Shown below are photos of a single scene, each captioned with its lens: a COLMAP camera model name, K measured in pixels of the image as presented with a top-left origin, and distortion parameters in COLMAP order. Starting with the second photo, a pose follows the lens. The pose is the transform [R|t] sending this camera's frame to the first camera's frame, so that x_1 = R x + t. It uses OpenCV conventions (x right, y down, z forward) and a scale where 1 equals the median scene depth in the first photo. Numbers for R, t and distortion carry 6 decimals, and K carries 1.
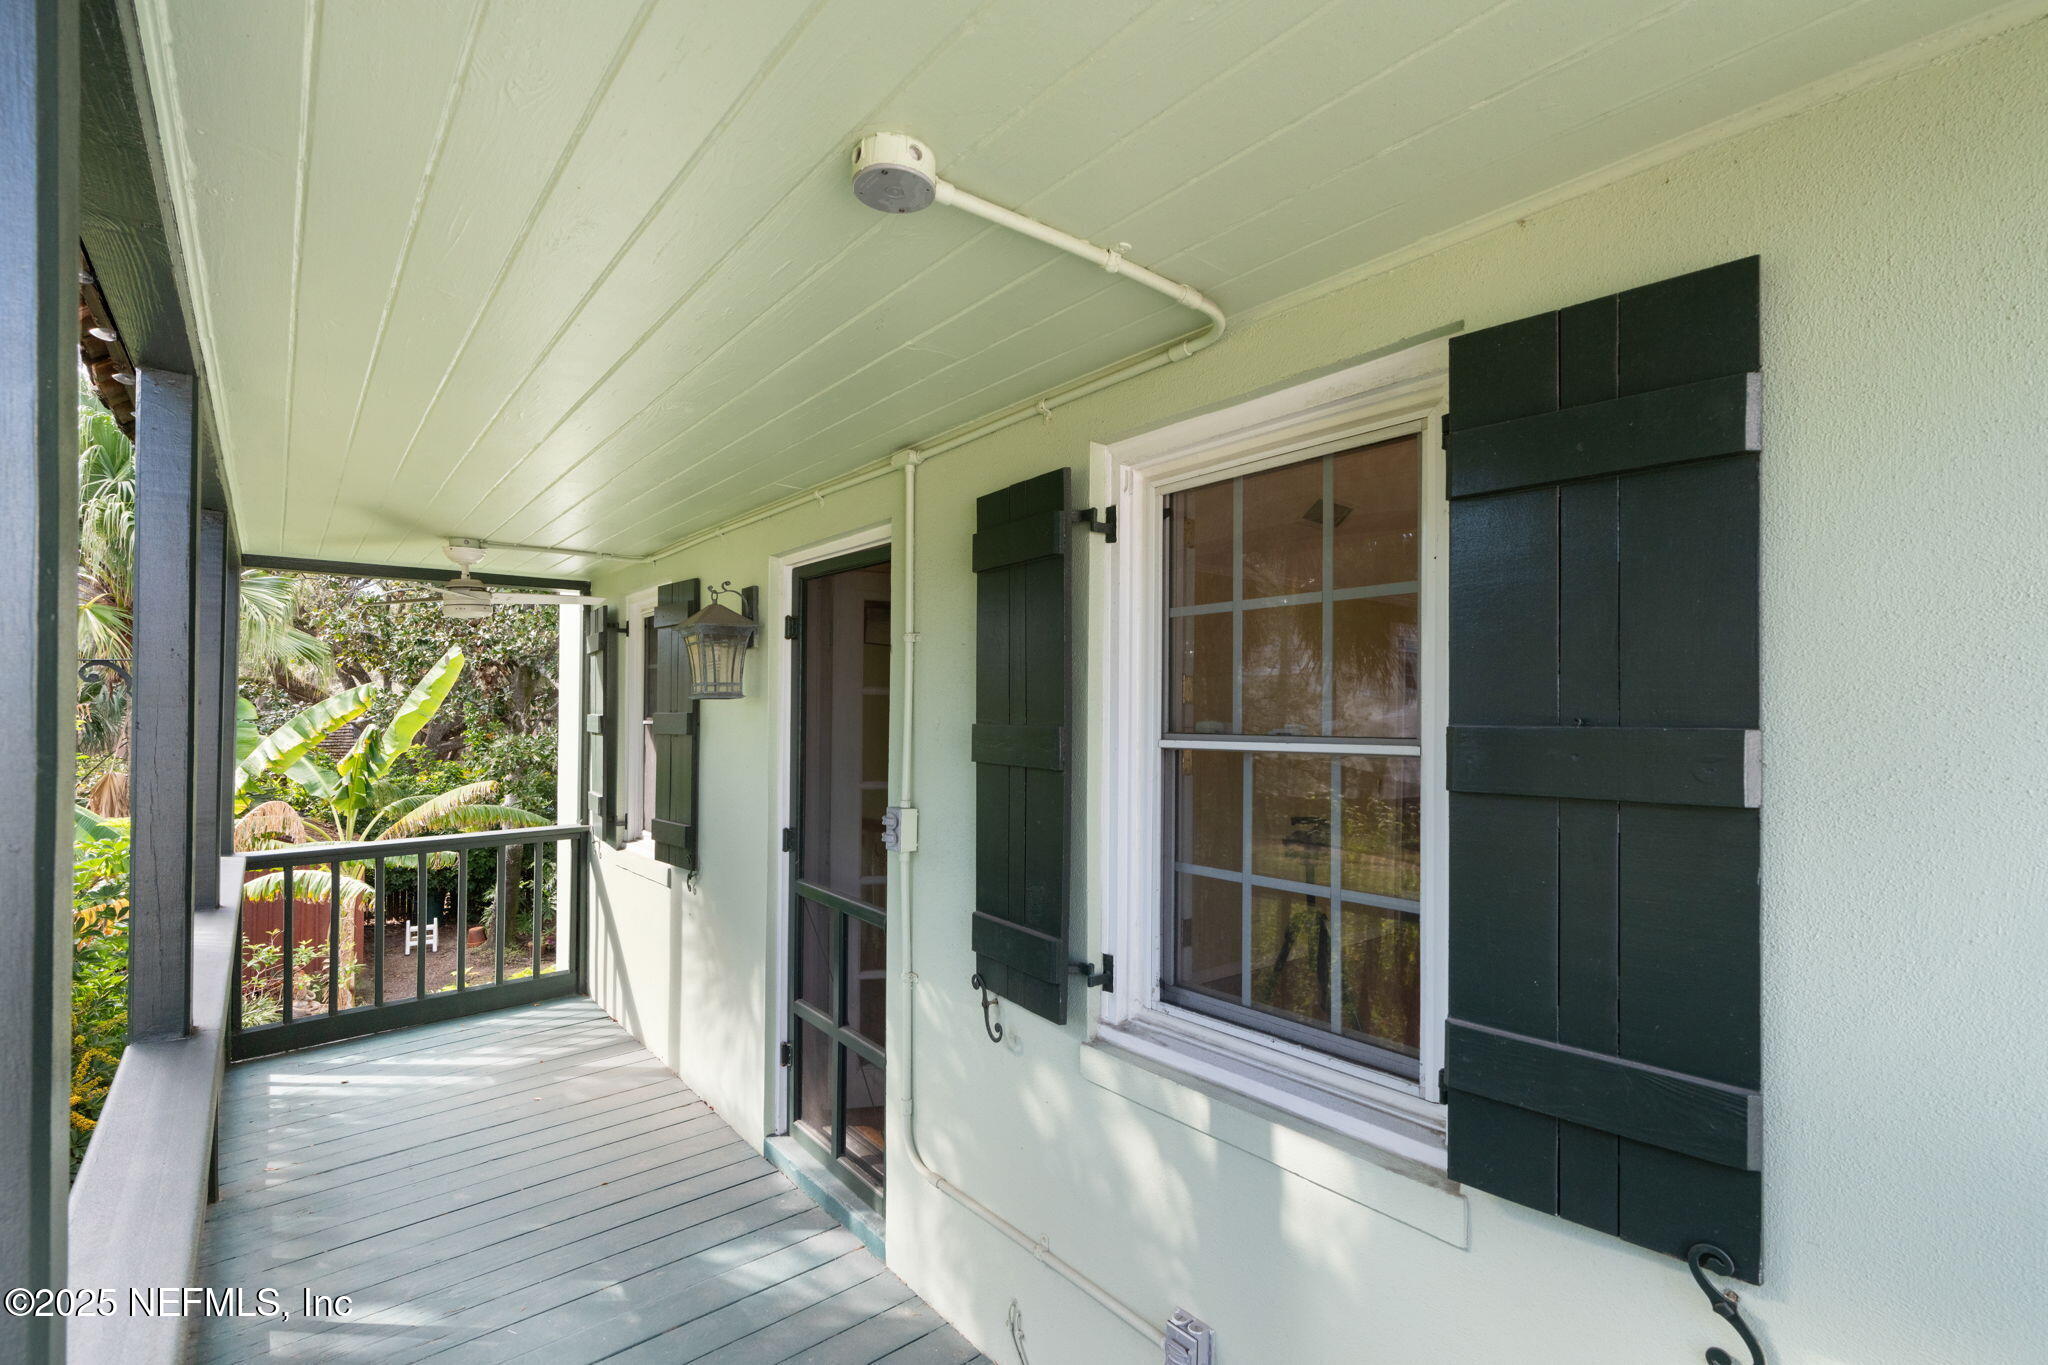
lens RADIAL K [[920.7, 0, 1026.9], [0, 920.7, 697.0], [0, 0, 1]] dist [-0.001427, -0.000093]
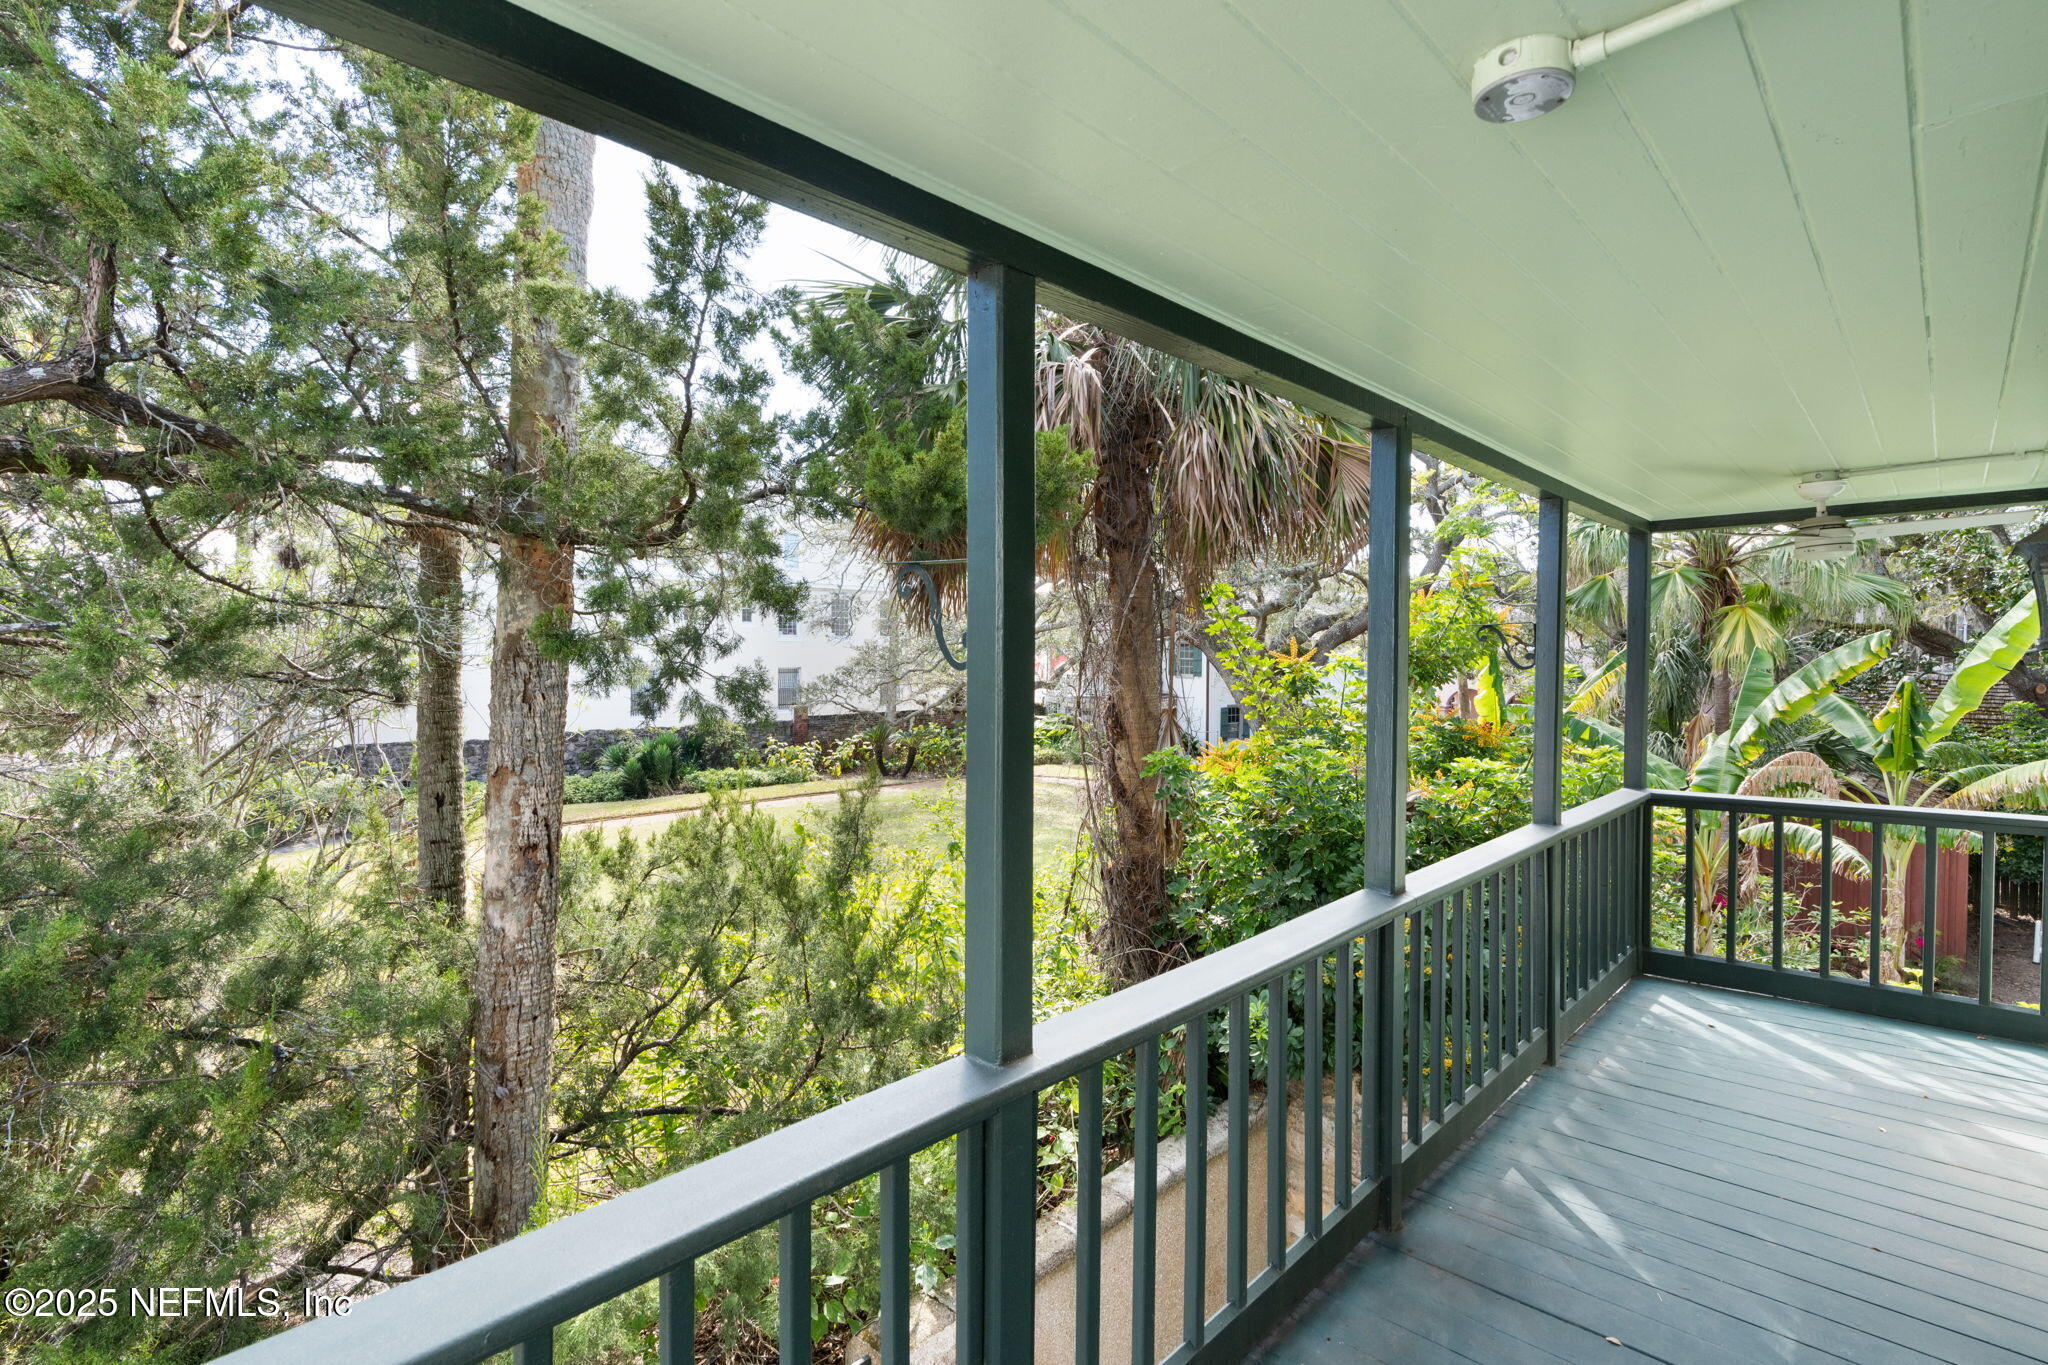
lens RADIAL K [[937.9, 0, 1017.5], [0, 937.9, 658.7], [0, 0, 1]] dist [-0.001408, 0.000016]
pose [[0.101406, -0.003344, -0.994839, 0.185948], [0.018293, 0.999832, -0.001496, -0.002581], [0.994677, -0.018047, 0.101450, 0.111331]]
